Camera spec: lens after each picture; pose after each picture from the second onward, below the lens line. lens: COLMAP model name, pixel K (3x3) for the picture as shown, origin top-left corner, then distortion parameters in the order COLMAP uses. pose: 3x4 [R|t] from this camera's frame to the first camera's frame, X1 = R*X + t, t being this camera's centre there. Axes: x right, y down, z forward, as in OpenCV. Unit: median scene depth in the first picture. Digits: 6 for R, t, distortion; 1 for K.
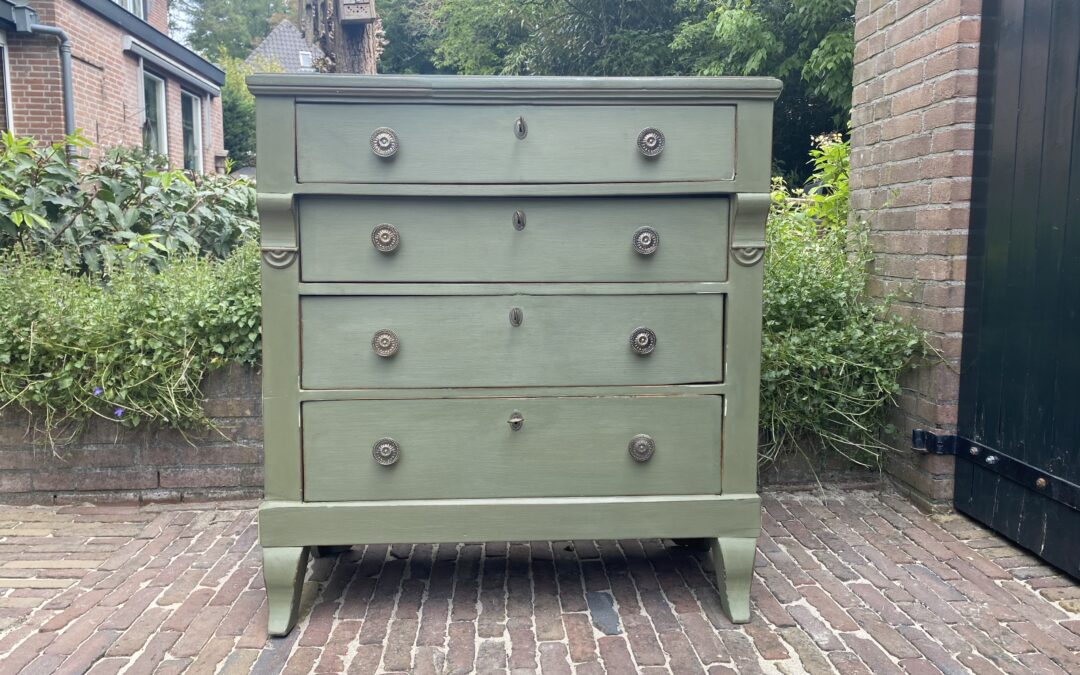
lens RADIAL K [[908.0, 0, 548.4], [0, 908.0, 333.3], [0, 0, 1]] dist [0.007007, 0.005643]
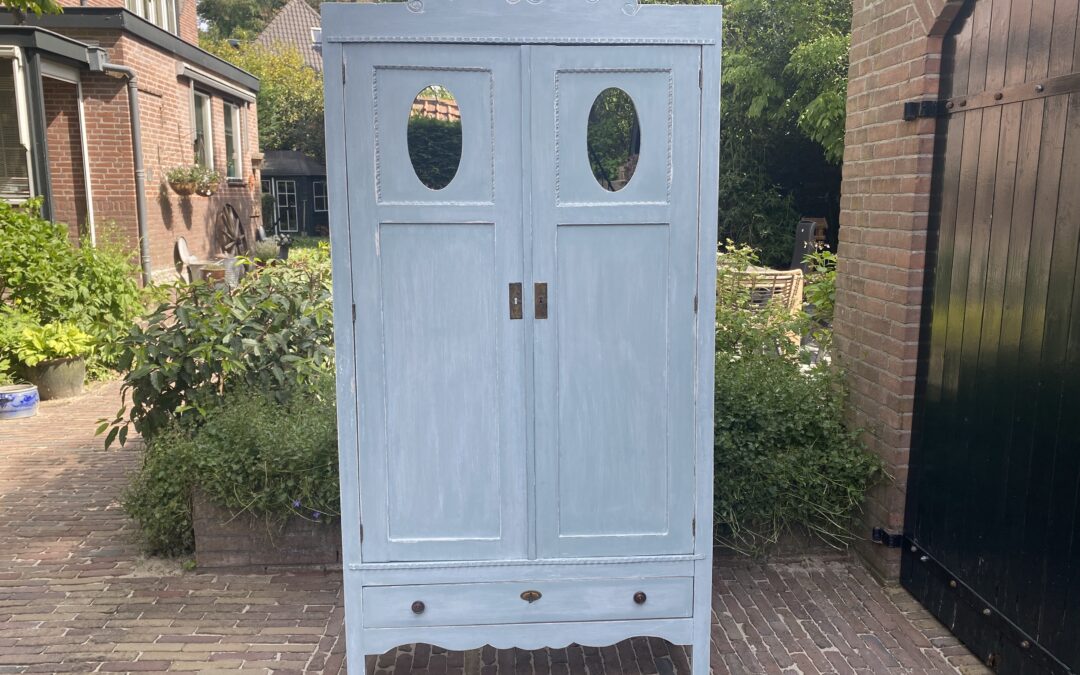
lens RADIAL K [[885.5, 0, 543.4], [0, 885.5, 338.8], [0, 0, 1]] dist [0.002459, 0.007119]
pose [[0.999997, 0.000388, -0.002238, -0.111015], [-0.000253, 0.998186, 0.060209, -0.268868], [0.002257, -0.060209, 0.998183, -0.363627]]
